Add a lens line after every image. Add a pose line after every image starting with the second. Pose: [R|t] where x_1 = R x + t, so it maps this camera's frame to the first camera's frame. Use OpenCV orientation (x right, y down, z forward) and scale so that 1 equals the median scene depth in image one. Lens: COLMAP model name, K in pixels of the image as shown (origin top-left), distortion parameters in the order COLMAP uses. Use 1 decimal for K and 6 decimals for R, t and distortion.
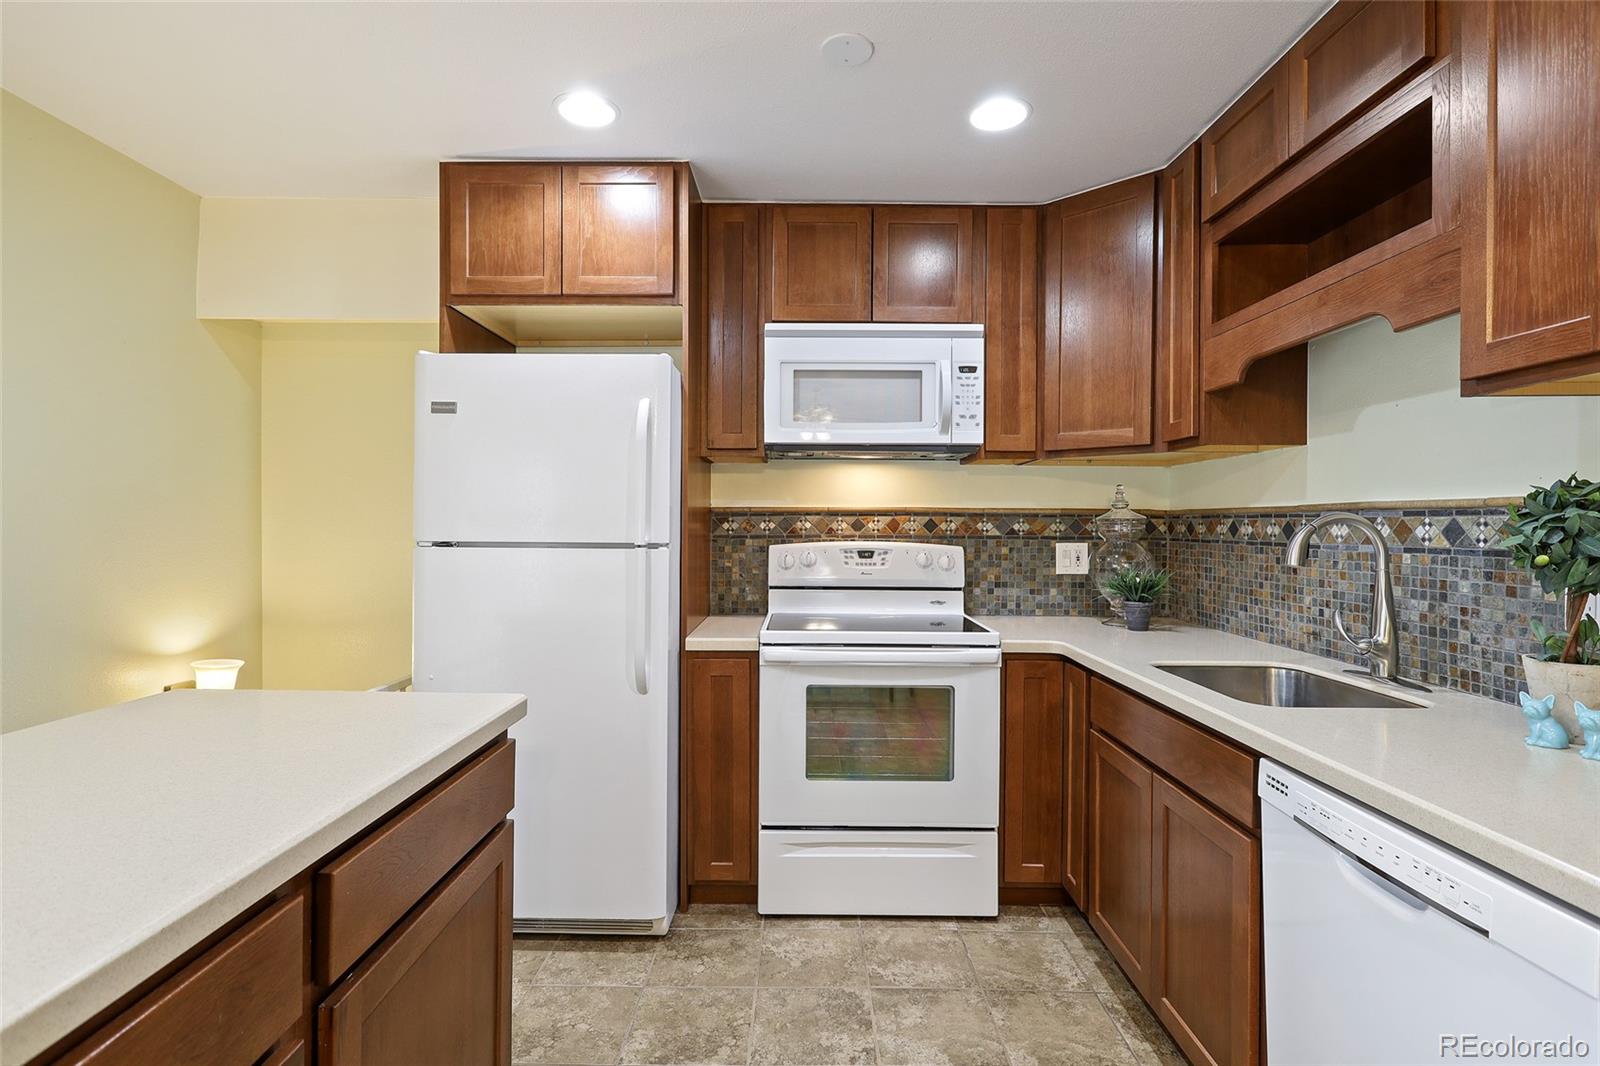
lens RADIAL K [[770.5, 0, 802.3], [0, 770.5, 529.2], [0, 0, 1]] dist [-0.004831, 0.000532]
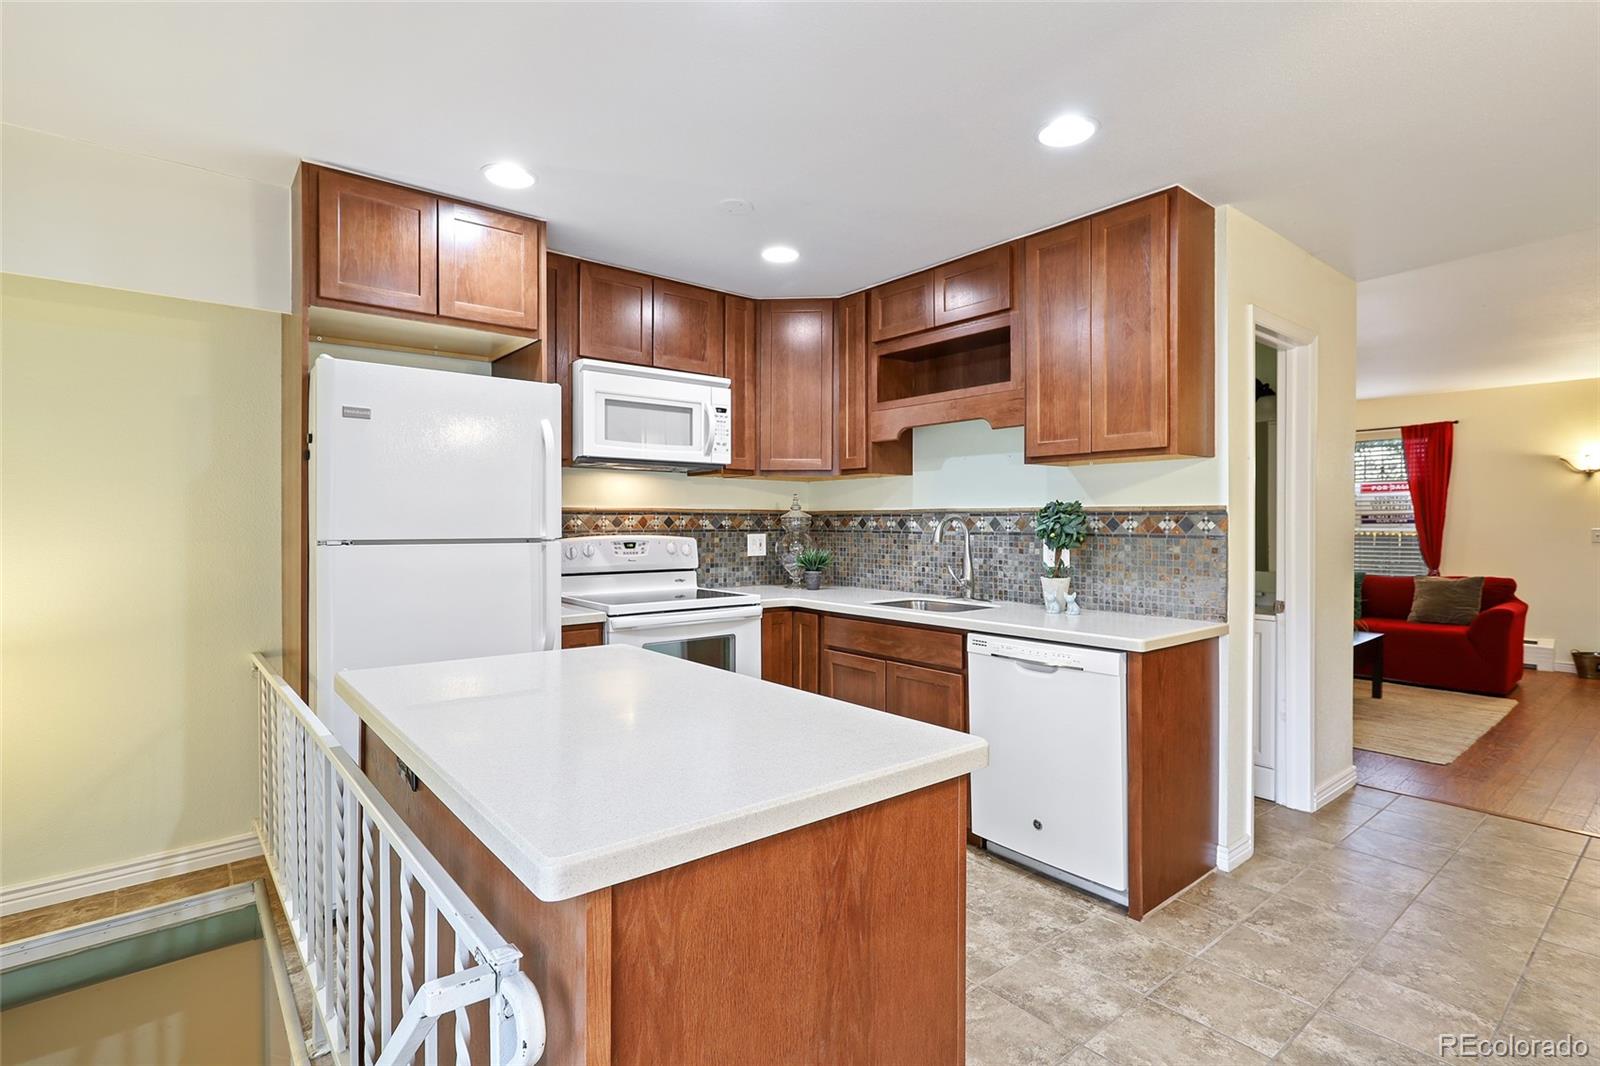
lens RADIAL K [[770.5, 0, 802.3], [0, 770.5, 529.2], [0, 0, 1]] dist [-0.004831, 0.000532]
pose [[0.769971, -0.011282, 0.637979, -0.588008], [0.007596, 0.999935, 0.008516, -0.002796], [-0.638034, -0.001711, 0.770006, -0.175870]]
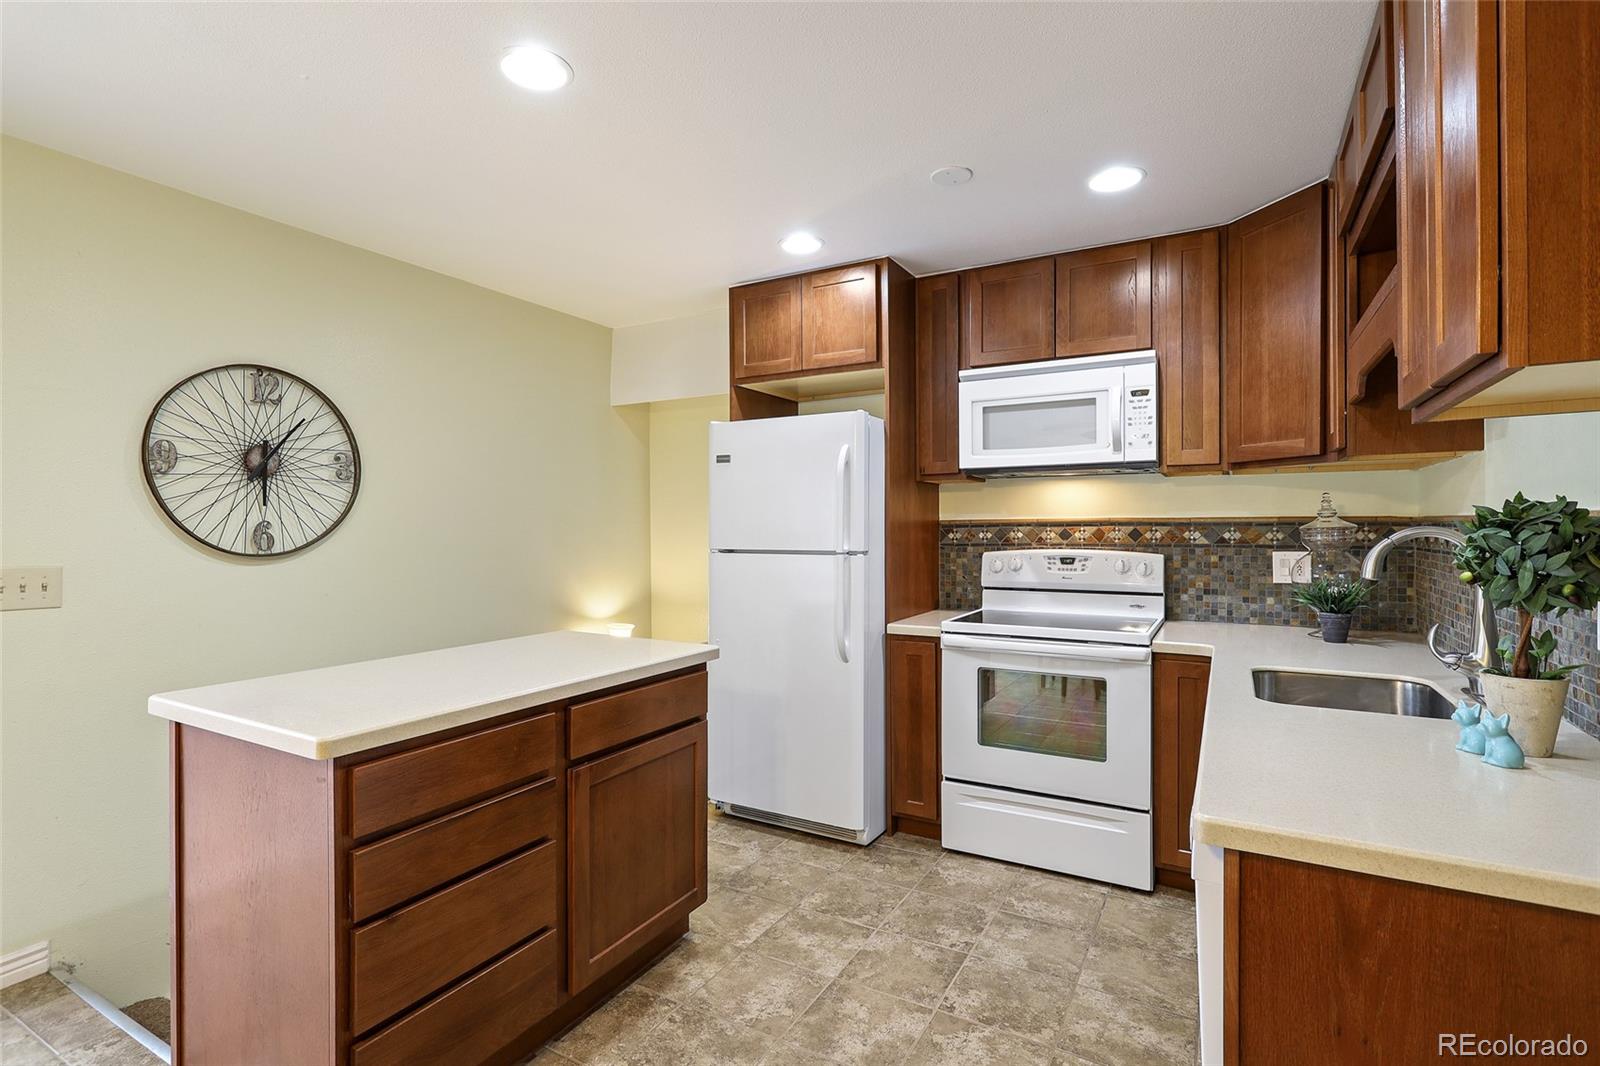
lens RADIAL K [[770.5, 0, 802.3], [0, 770.5, 529.2], [0, 0, 1]] dist [-0.004831, 0.000532]
pose [[0.871487, -0.008094, -0.490352, 0.344917], [0.007289, 0.999967, -0.003551, -0.014286], [0.490364, -0.000479, 0.871517, -0.193280]]
